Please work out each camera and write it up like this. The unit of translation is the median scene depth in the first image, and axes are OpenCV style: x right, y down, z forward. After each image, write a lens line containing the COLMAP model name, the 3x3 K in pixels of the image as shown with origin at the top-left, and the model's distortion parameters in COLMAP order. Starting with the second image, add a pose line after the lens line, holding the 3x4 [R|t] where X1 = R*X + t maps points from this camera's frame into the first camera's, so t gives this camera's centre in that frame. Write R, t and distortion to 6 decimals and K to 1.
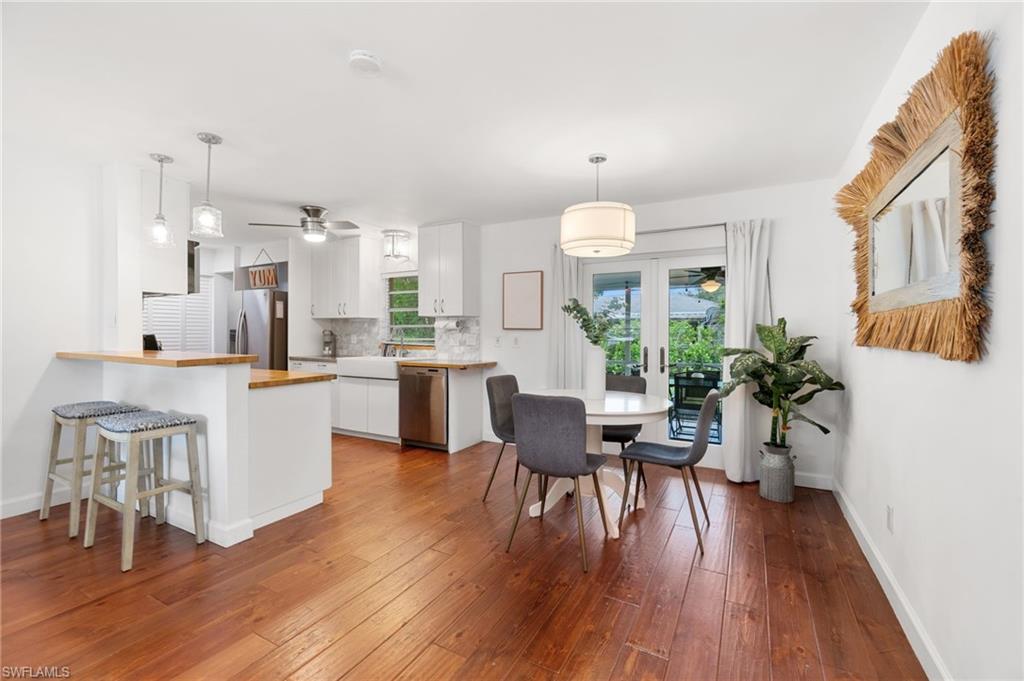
lens RADIAL K [[449.1, 0, 509.9], [0, 449.1, 334.5], [0, 0, 1]] dist [0.001845, 0.000343]
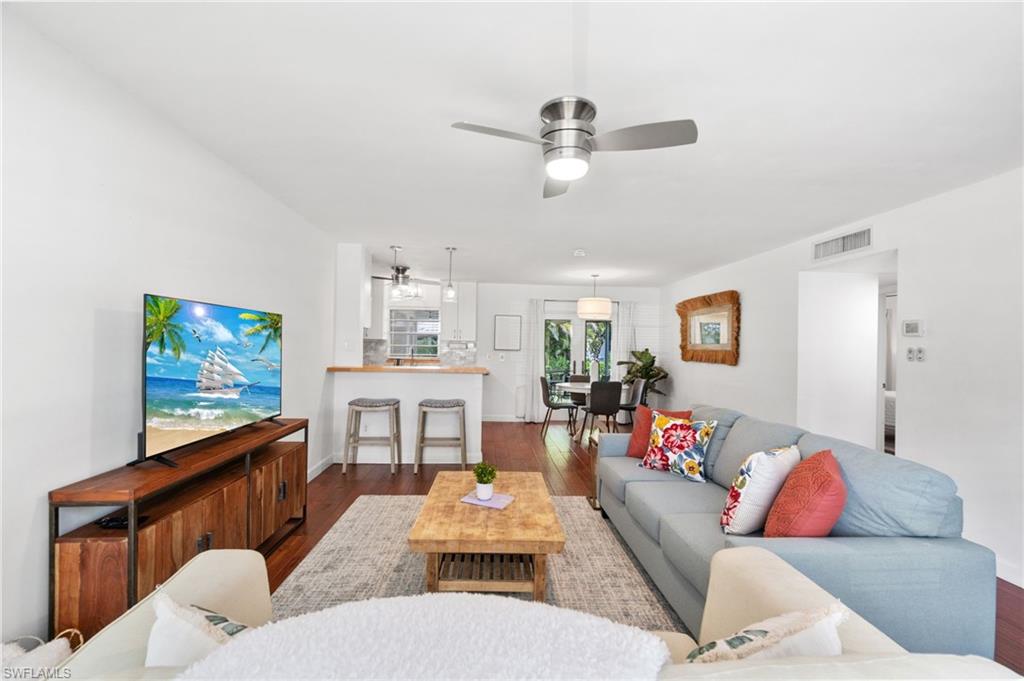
lens RADIAL K [[449.1, 0, 513.5], [0, 449.1, 343.1], [0, 0, 1]] dist [0.001845, 0.000343]
pose [[0.836414, 0.012656, 0.547951, -0.887940], [-0.013304, 0.999908, -0.002786, -0.033944], [-0.547936, -0.004960, 0.836505, -0.408155]]
